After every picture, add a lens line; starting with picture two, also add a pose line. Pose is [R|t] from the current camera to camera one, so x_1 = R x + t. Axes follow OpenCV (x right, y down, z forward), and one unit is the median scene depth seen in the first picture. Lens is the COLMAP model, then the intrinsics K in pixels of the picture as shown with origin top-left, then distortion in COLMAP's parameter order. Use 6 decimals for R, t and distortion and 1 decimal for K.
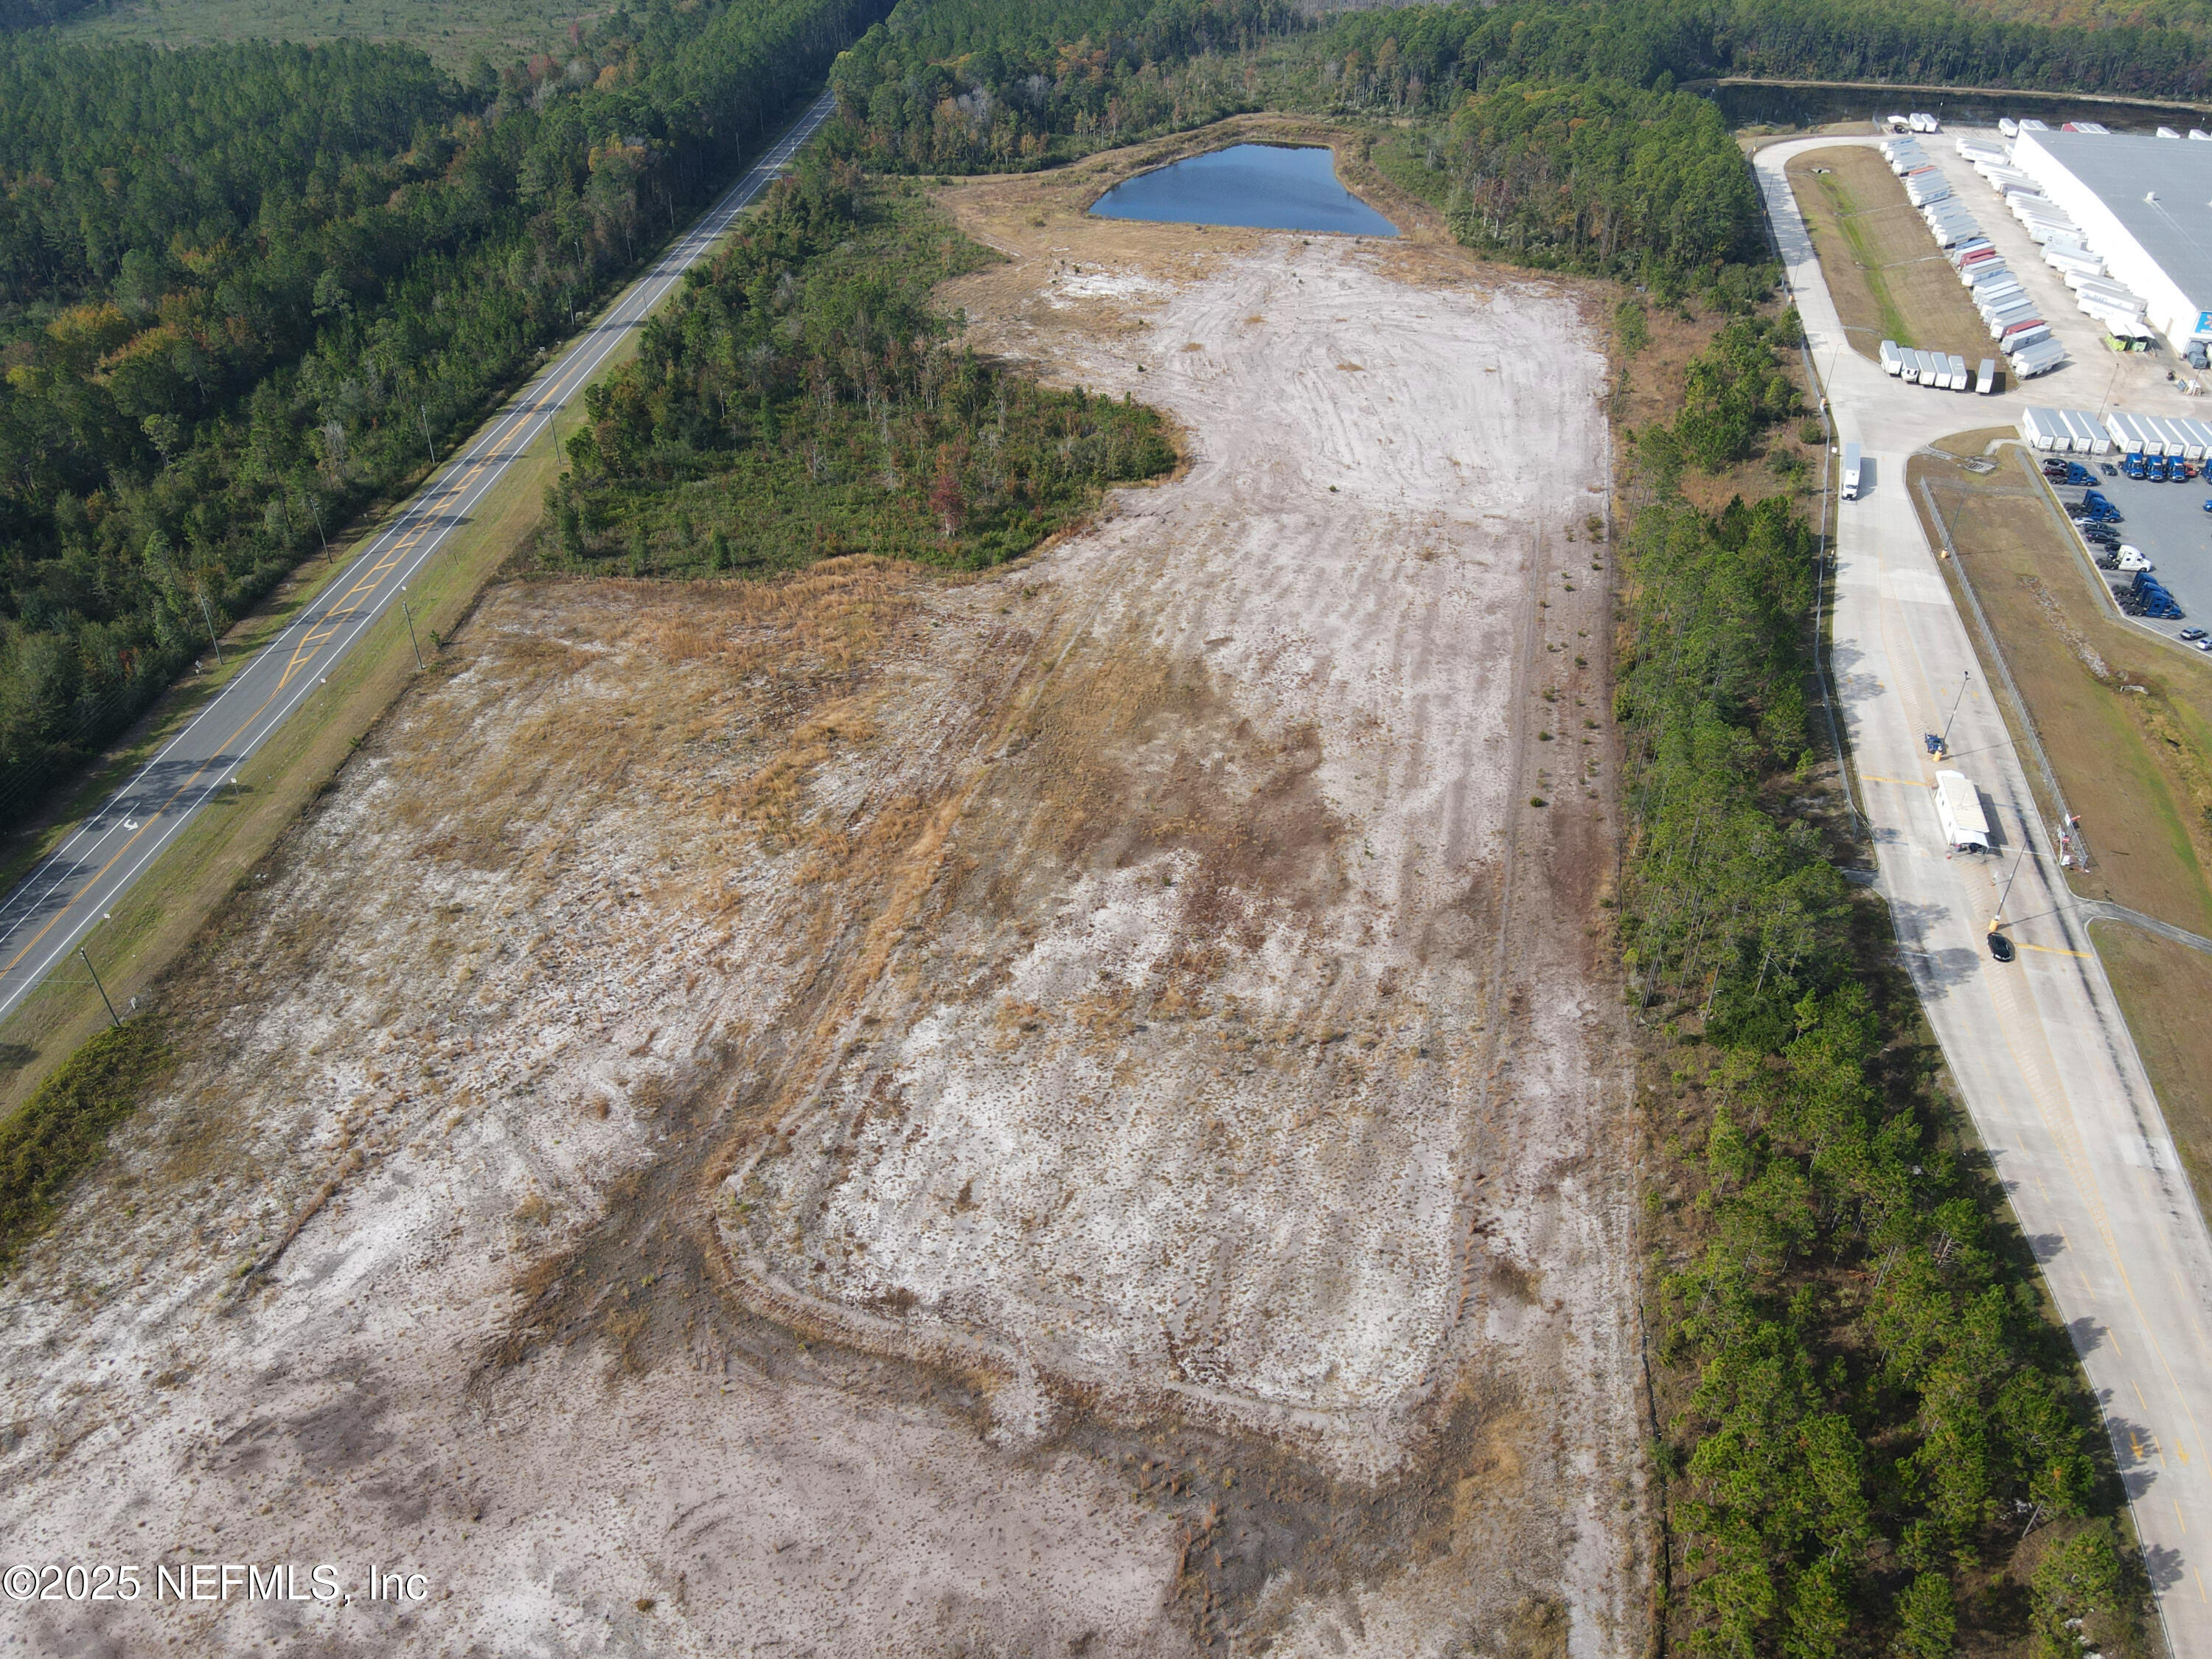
lens RADIAL K [[1611.7, 0, 1106.0], [0, 1611.7, 829.5], [0, 0, 1]] dist [0.000992, -0.000666]
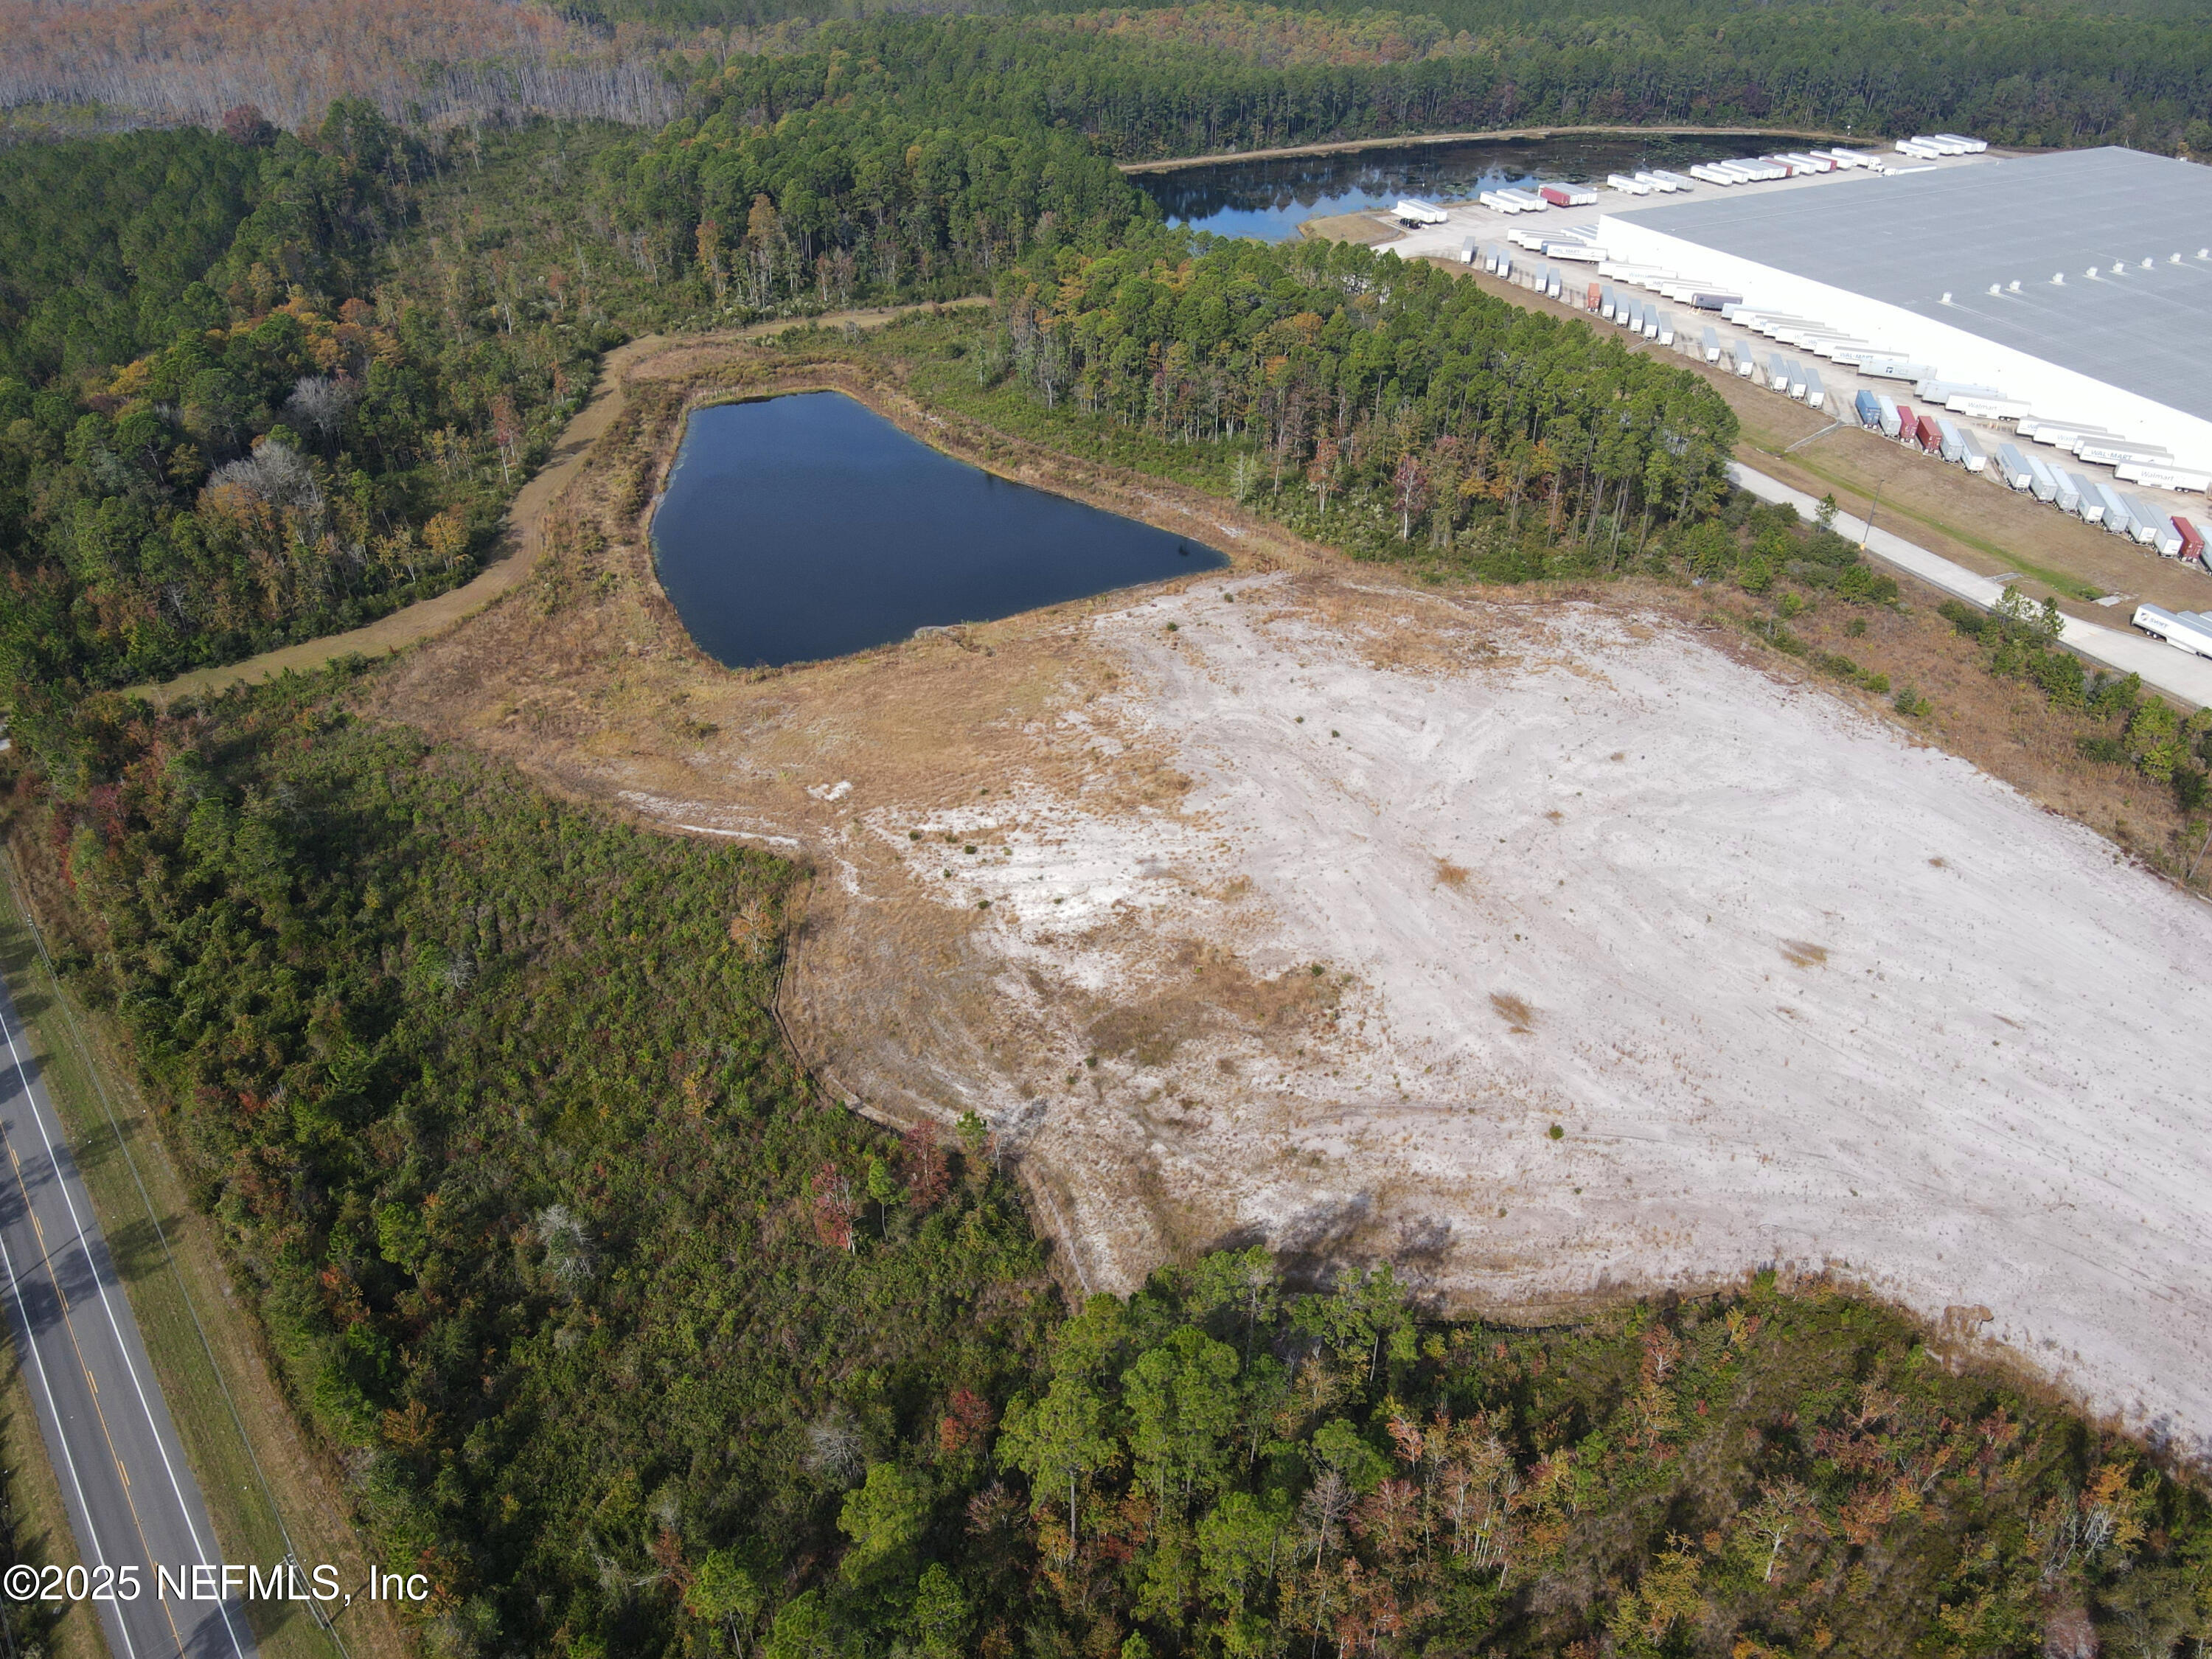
lens RADIAL K [[1572.5, 0, 1106.0], [0, 1572.5, 829.5], [0, 0, 1]] dist [-0.000113, -0.000127]
pose [[0.757057, -0.373467, 0.536085, -0.522427], [0.365034, 0.922289, 0.127019, -0.844863], [-0.541863, 0.099529, 0.834553, 1.199480]]
